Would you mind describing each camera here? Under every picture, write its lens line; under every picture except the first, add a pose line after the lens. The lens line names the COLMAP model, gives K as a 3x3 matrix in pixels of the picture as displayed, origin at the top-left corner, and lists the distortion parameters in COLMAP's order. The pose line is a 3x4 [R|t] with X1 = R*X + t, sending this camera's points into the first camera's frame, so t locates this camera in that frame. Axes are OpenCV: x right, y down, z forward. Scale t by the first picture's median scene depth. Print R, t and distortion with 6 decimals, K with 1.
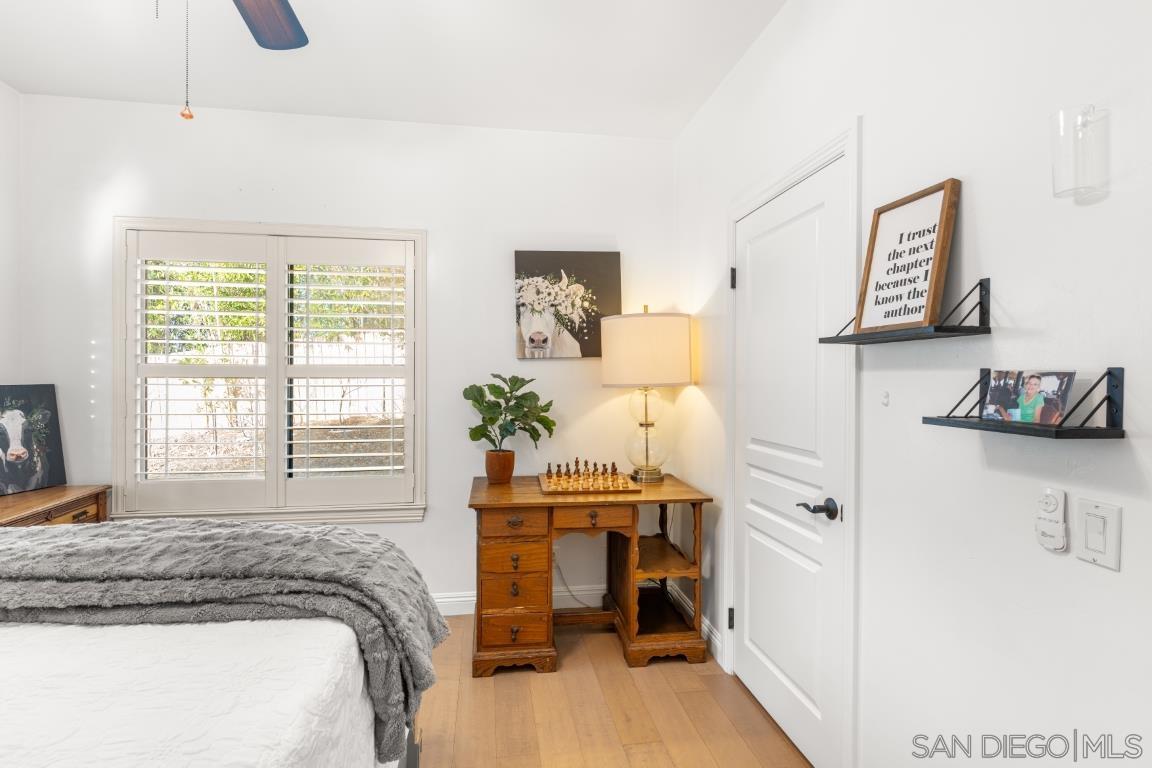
lens RADIAL K [[552.4, 0, 565.7], [0, 552.4, 382.6], [0, 0, 1]] dist [-0.001195, -0.000932]
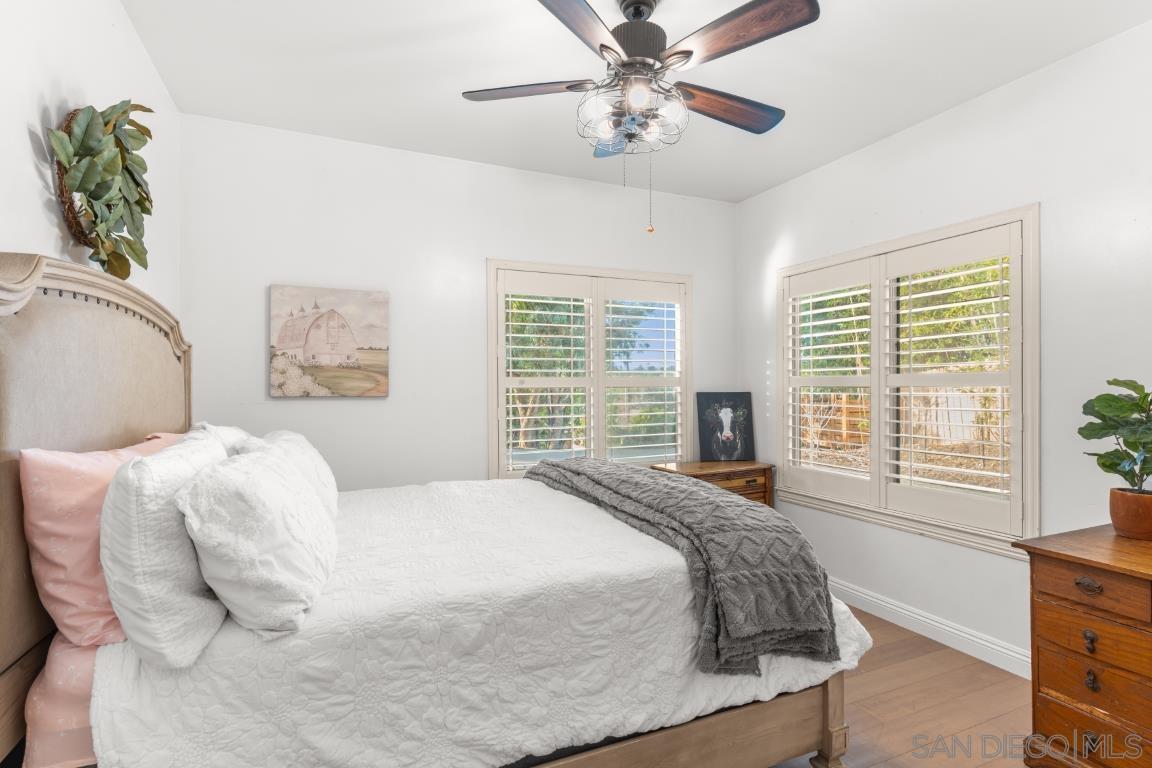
lens RADIAL K [[552.4, 0, 565.7], [0, 552.4, 382.6], [0, 0, 1]] dist [-0.001195, -0.000932]
pose [[0.260578, -0.012267, -0.965375, 0.424944], [-0.005567, 0.999884, -0.014208, 0.002504], [0.965437, 0.009076, 0.260480, 0.154547]]
